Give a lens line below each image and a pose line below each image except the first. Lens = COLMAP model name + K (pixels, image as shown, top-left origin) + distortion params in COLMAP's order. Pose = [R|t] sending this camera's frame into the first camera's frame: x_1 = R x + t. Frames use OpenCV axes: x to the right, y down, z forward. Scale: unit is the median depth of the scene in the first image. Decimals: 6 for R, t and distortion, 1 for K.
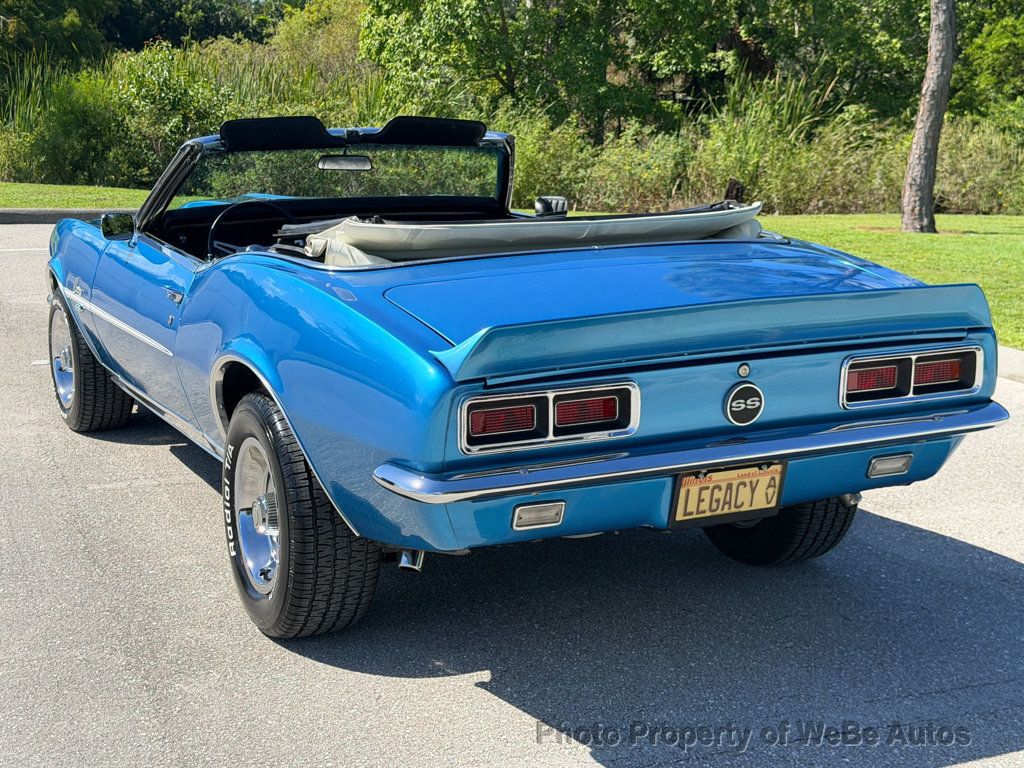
lens RADIAL K [[1496.5, 0, 512.0], [0, 1496.5, 384.0], [0, 0, 1]] dist [0.213693, -0.379018]
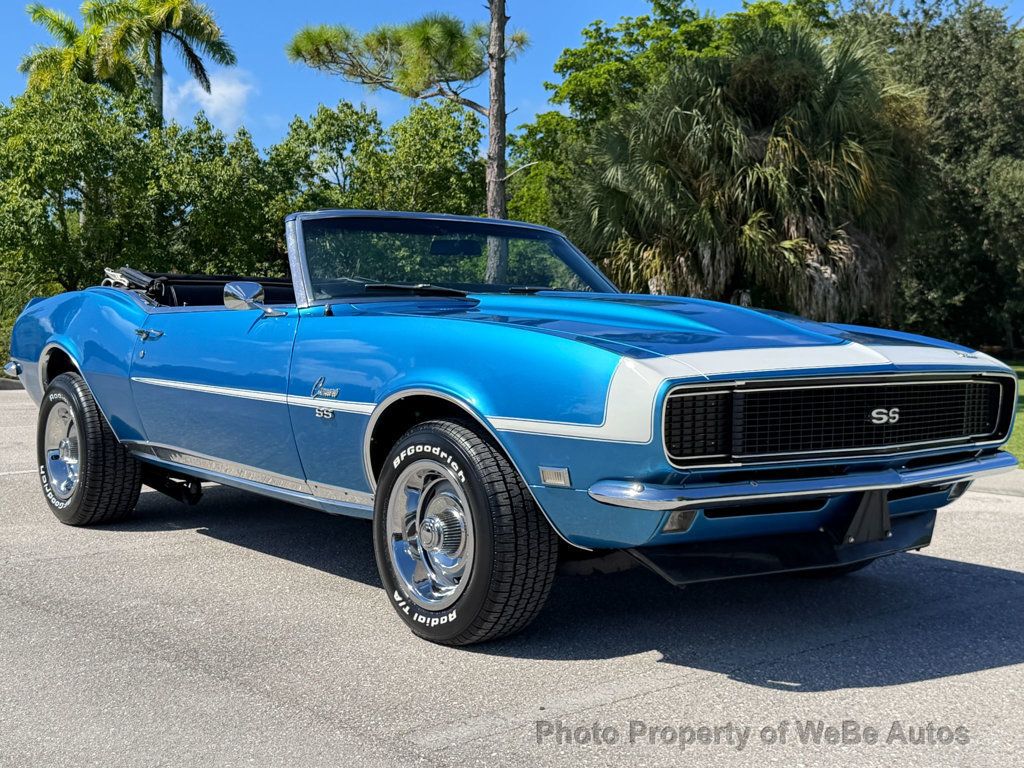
lens RADIAL K [[1355.2, 0, 512.0], [0, 1355.2, 384.0], [0, 0, 1]] dist [0.195510, -0.408490]
pose [[0.942584, -0.028546, 0.332747, -0.043025], [0.074147, 0.989362, -0.125163, 0.016249], [-0.325634, 0.142649, 0.934673, 0.002846]]
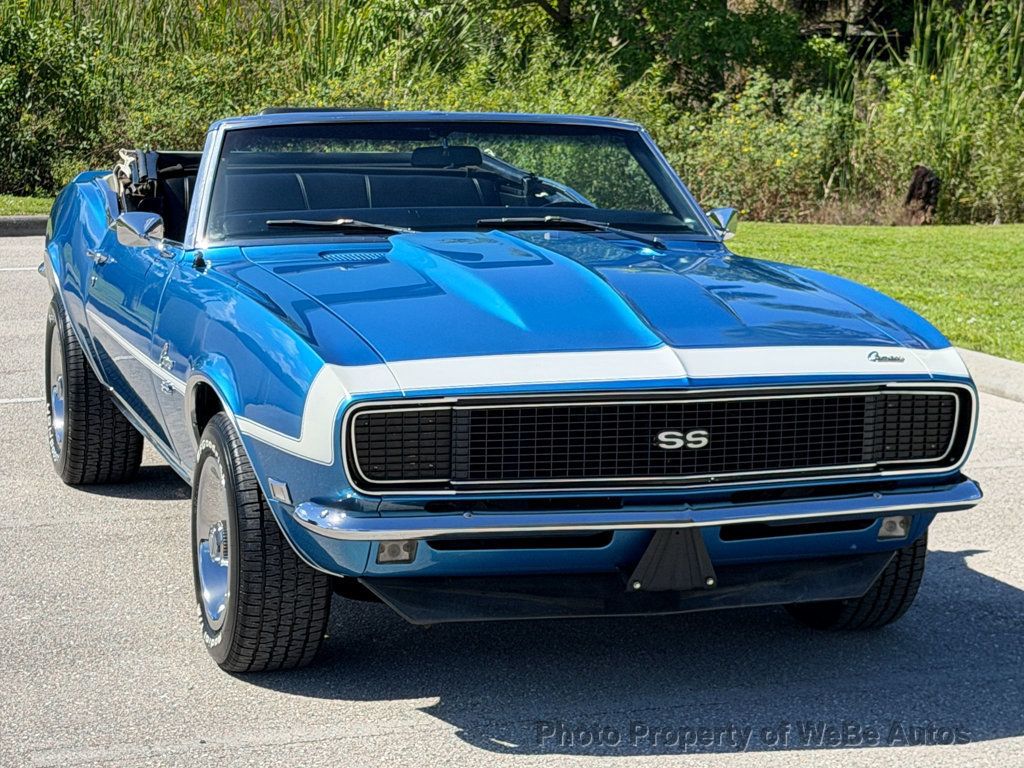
lens RADIAL K [[2723.0, 0, 512.0], [0, 2723.0, 384.0], [0, 0, 1]] dist [0.104251, 1.136823]
pose [[0.999333, -0.005354, -0.036115, 0.021465], [0.003240, 0.998292, -0.058339, 0.013873], [0.036365, 0.058183, 0.997643, -0.090528]]
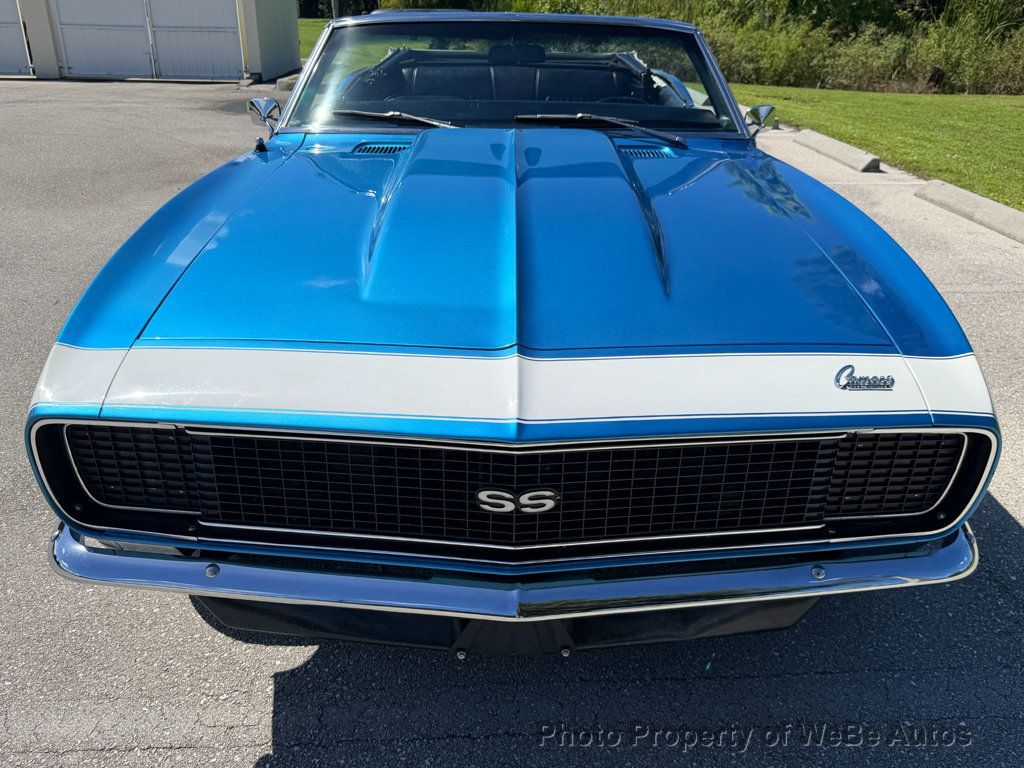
lens RADIAL K [[827.8, 0, 512.0], [0, 827.8, 384.0], [0, 0, 1]] dist [0.006236, -0.010841]
pose [[0.945202, 0.127523, -0.300552, 0.037704], [-0.054829, 0.969491, 0.238917, -0.008454], [0.321850, -0.209346, 0.923356, 0.067468]]
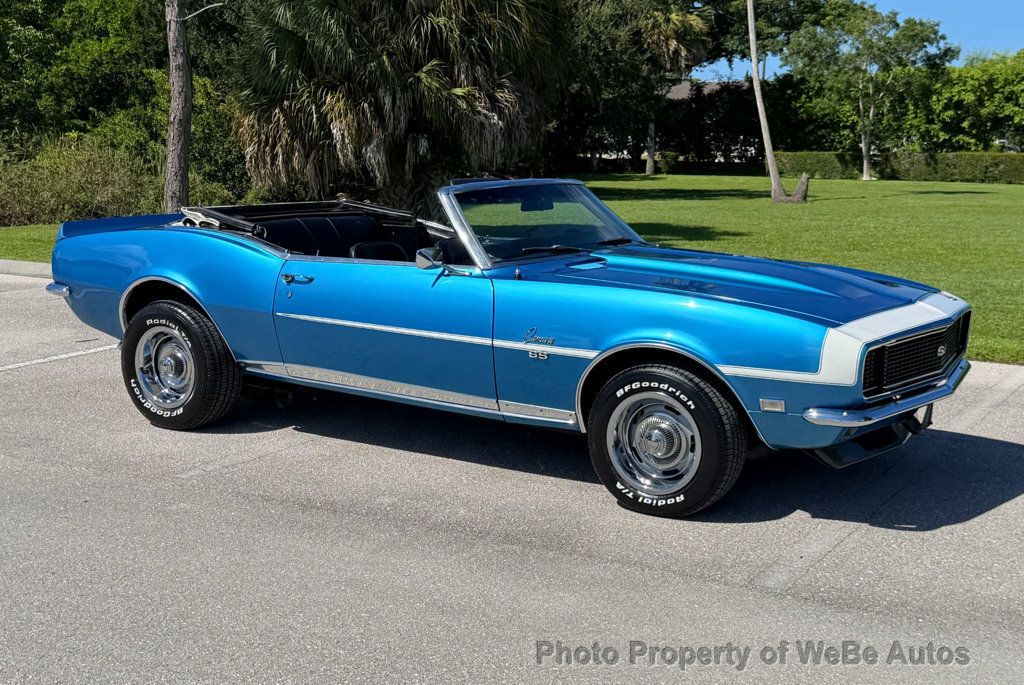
lens RADIAL K [[1383.2, 0, 496.7], [0, 1383.2, 342.1], [0, 0, 1]] dist [0.221262, -0.515866]
pose [[0.785299, -0.106761, 0.609842, -0.134375], [0.120670, 0.992523, 0.018367, -0.005070], [-0.607243, 0.059166, 0.792310, -0.009513]]
